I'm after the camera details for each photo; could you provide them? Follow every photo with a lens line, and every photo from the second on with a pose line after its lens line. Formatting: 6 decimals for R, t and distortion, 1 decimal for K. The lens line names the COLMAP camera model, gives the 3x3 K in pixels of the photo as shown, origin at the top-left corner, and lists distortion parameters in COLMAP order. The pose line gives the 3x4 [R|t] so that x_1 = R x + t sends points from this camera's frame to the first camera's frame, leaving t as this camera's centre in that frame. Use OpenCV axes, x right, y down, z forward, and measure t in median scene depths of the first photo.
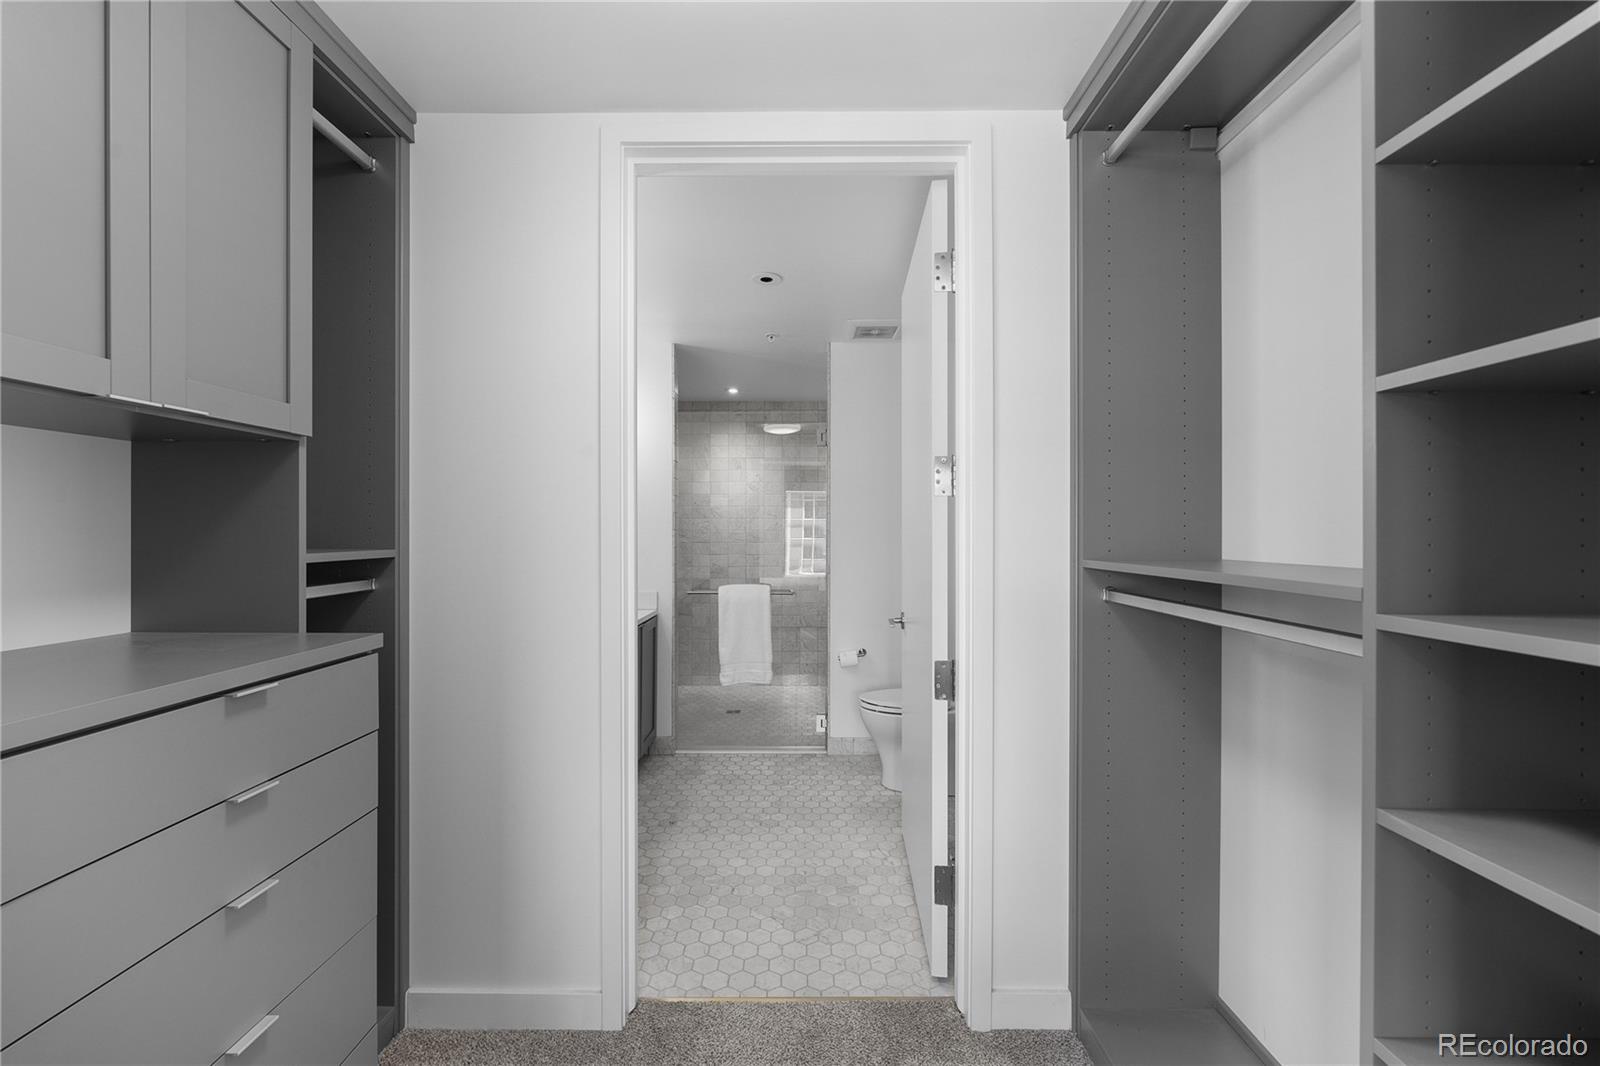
lens RADIAL K [[650.0, 0, 794.8], [0, 650.0, 533.7], [0, 0, 1]] dist [0.000131, 0.000003]
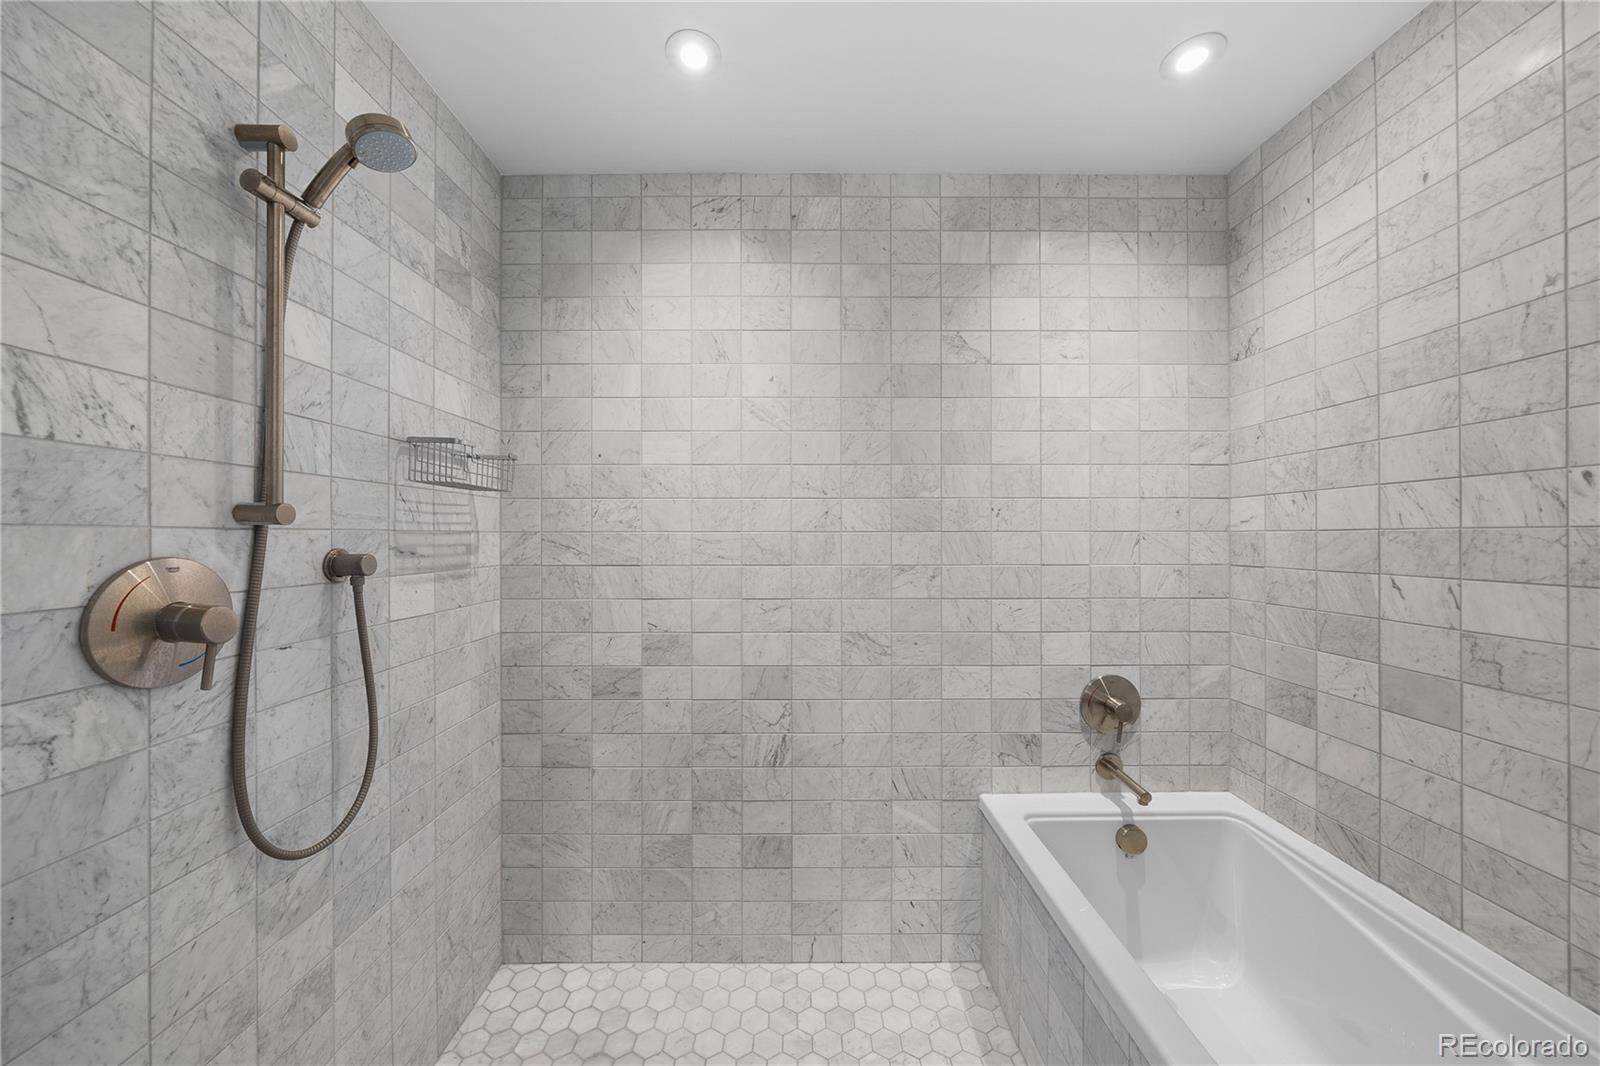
lens RADIAL K [[552.1, 0, 799.0], [0, 552.1, 537.2], [0, 0, 1]] dist [-0.002148, -0.000071]
pose [[0.999886, -0.004072, 0.014547, -0.060500], [0.004102, 0.999989, -0.002071, -0.001390], [-0.014539, 0.002130, 0.999892, 0.882997]]
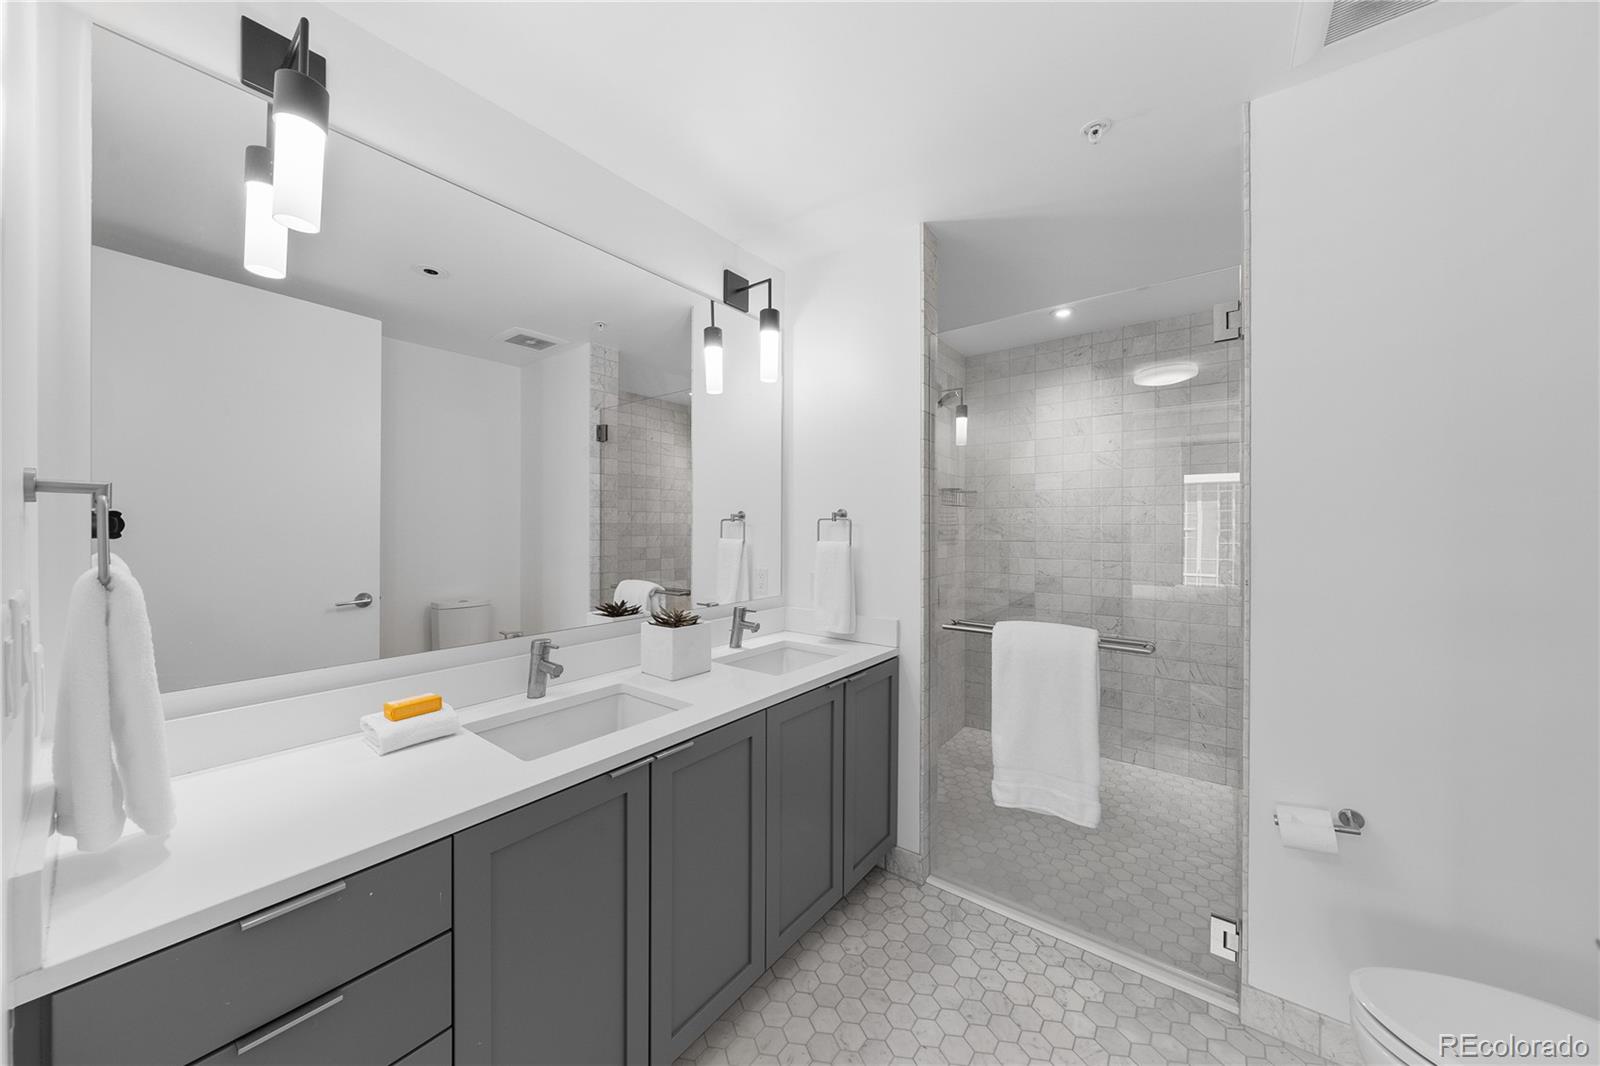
lens RADIAL K [[552.1, 0, 791.4], [0, 552.1, 528.2], [0, 0, 1]] dist [-0.002148, -0.000071]
pose [[0.796657, 0.000222, -0.604432, 0.029222], [-0.001032, 0.999999, -0.000993, -0.000070], [0.604431, 0.001415, 0.796656, 0.453047]]
